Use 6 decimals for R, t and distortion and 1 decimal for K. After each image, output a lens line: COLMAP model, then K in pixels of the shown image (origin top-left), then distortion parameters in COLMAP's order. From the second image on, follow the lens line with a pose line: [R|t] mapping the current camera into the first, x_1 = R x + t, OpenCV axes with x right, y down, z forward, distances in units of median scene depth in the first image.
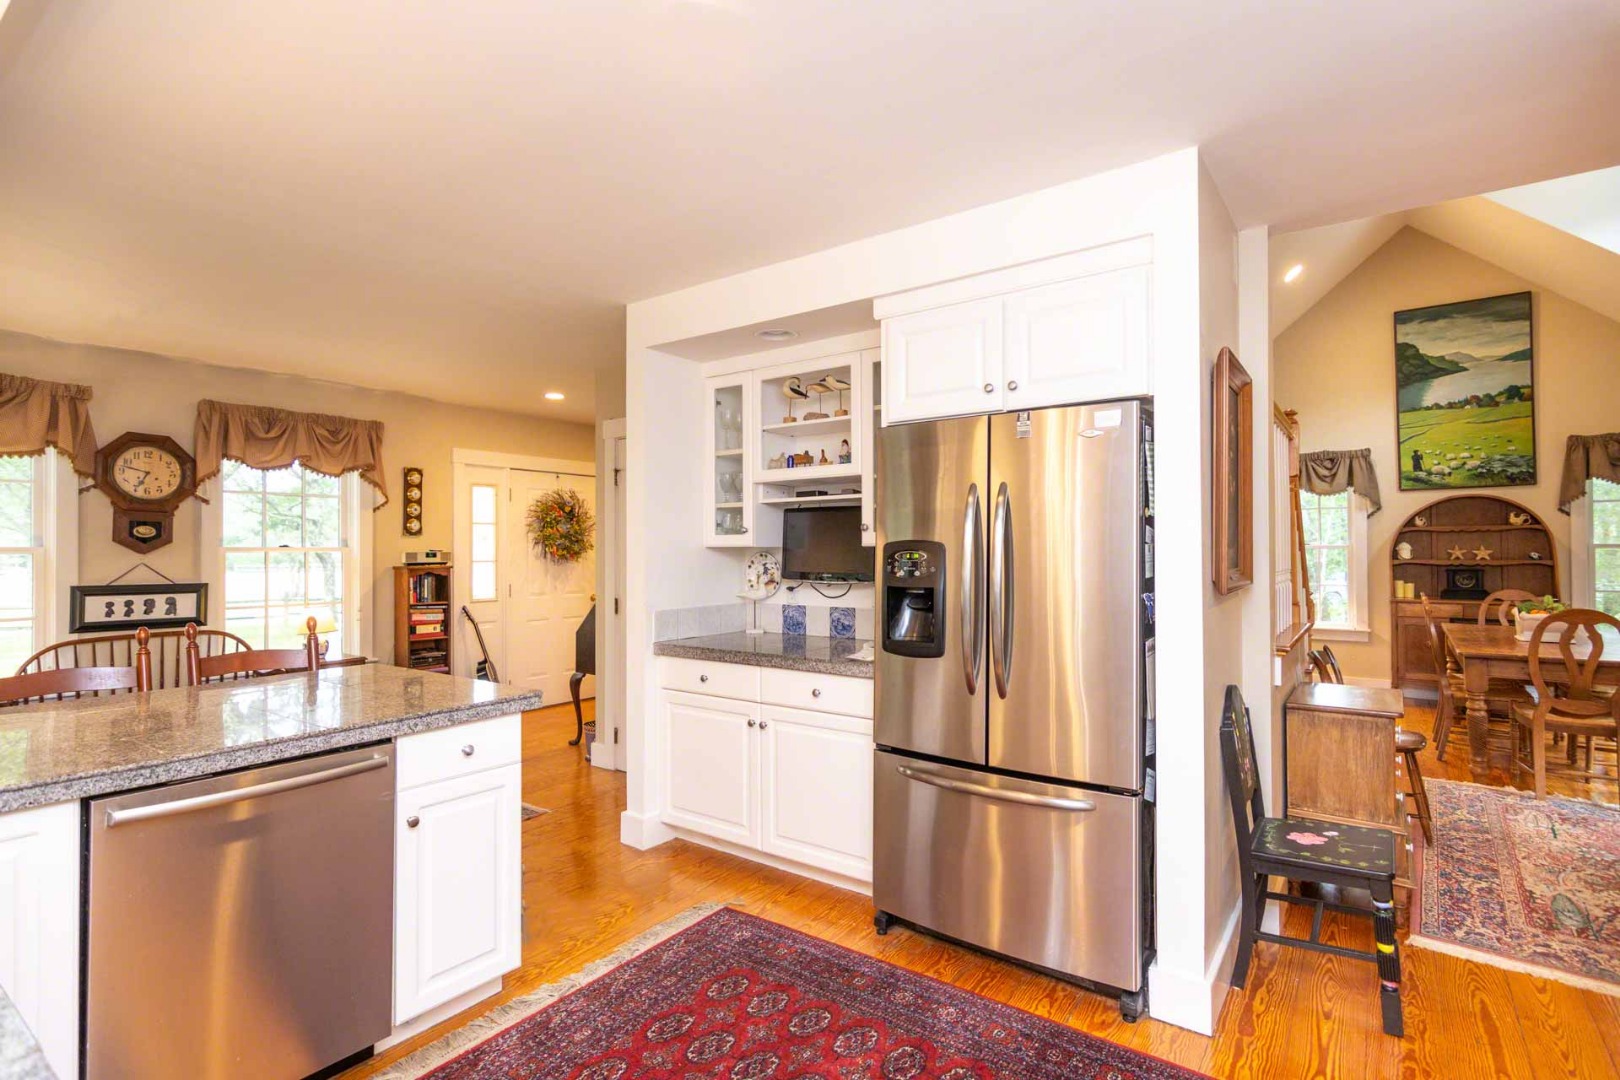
lens RADIAL K [[827.4, 0, 792.6], [0, 827.4, 536.8], [0, 0, 1]] dist [0.002752, 0.005334]
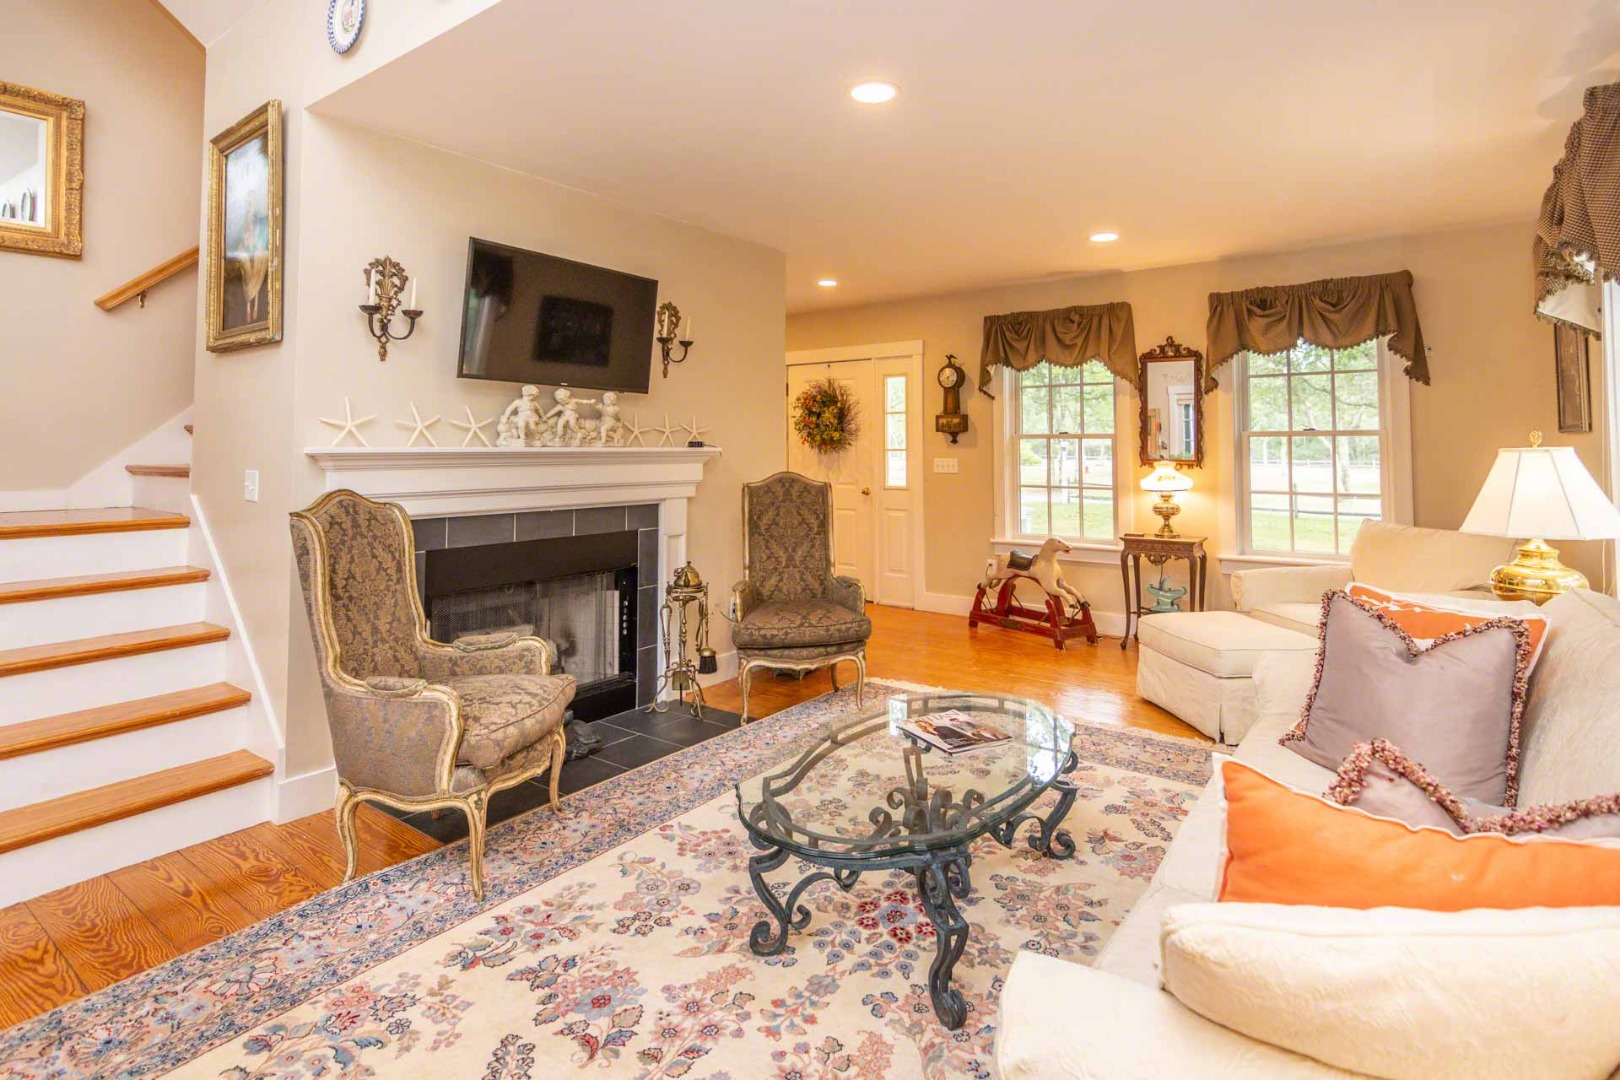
lens RADIAL K [[827.4, 0, 842.5], [0, 827.4, 410.8], [0, 0, 1]] dist [0.002752, 0.005334]
pose [[0.014298, -0.041724, -0.999027, 0.701813], [0.016406, 0.999004, -0.041488, 0.023995], [0.999763, -0.015797, 0.014969, 1.022707]]
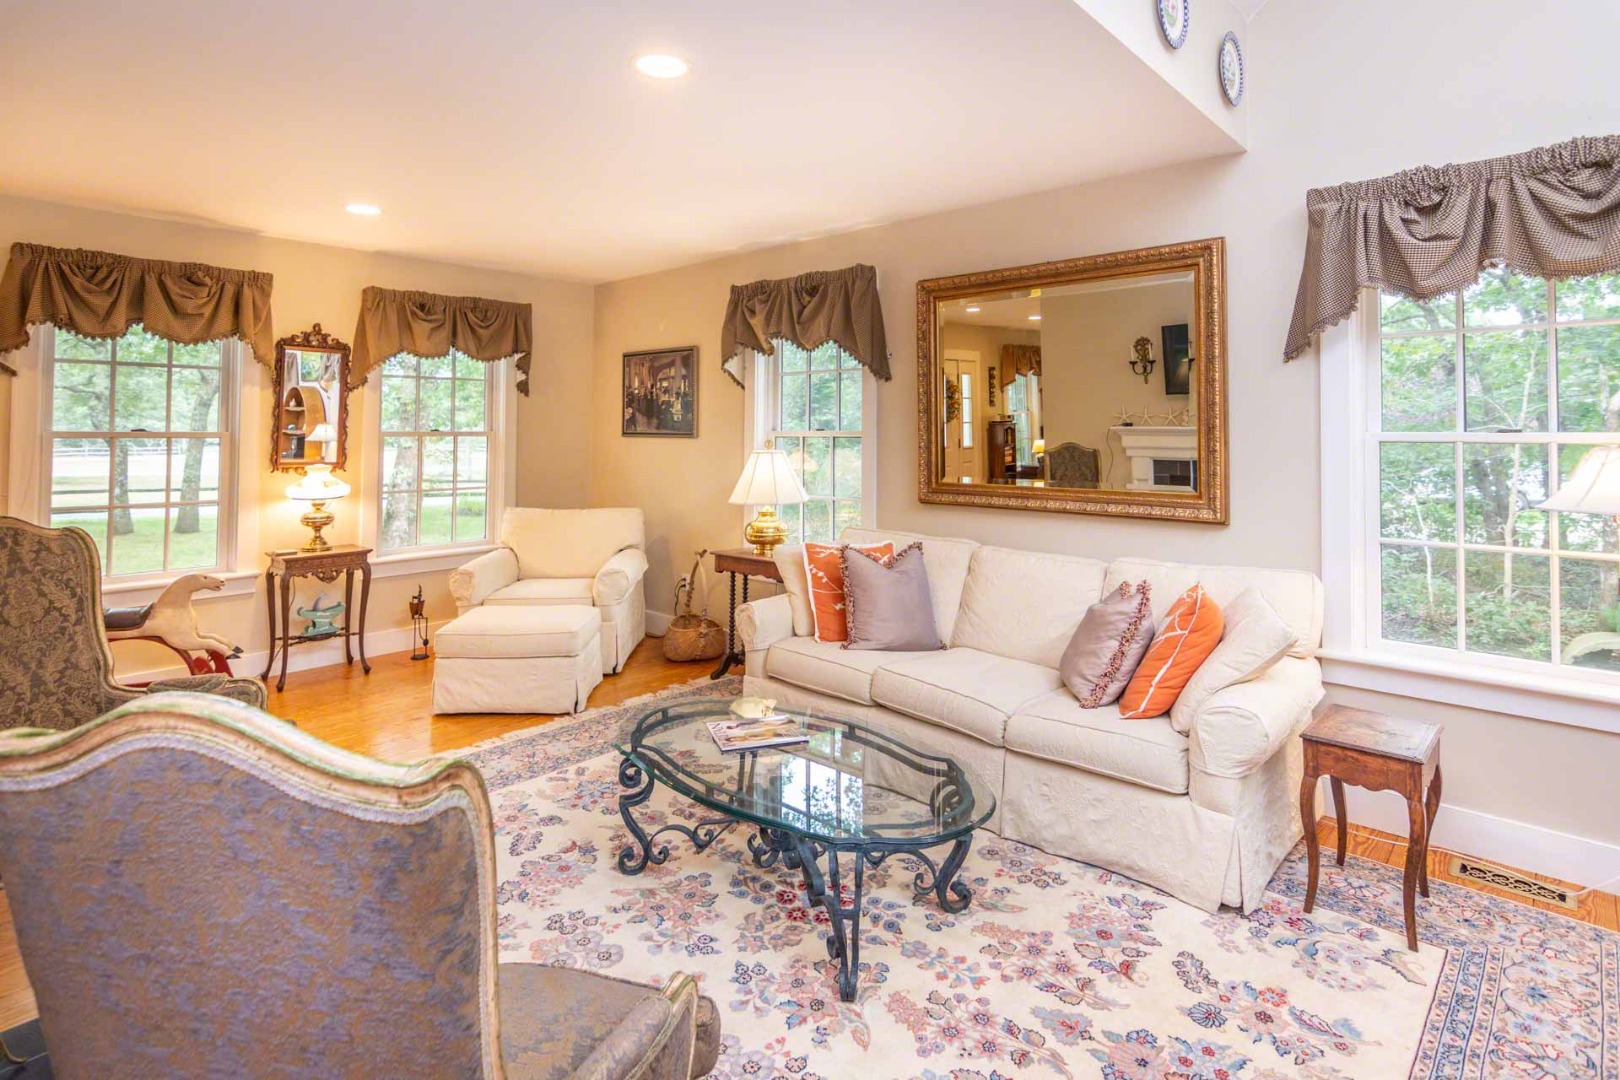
lens RADIAL K [[827.4, 0, 797.7], [0, 827.4, 408.1], [0, 0, 1]] dist [0.002752, 0.005334]
pose [[0.994313, 0.001941, -0.106482, 0.407409], [-0.003398, 0.999903, -0.013506, 0.005397], [0.106445, 0.013791, 0.994223, 0.702279]]
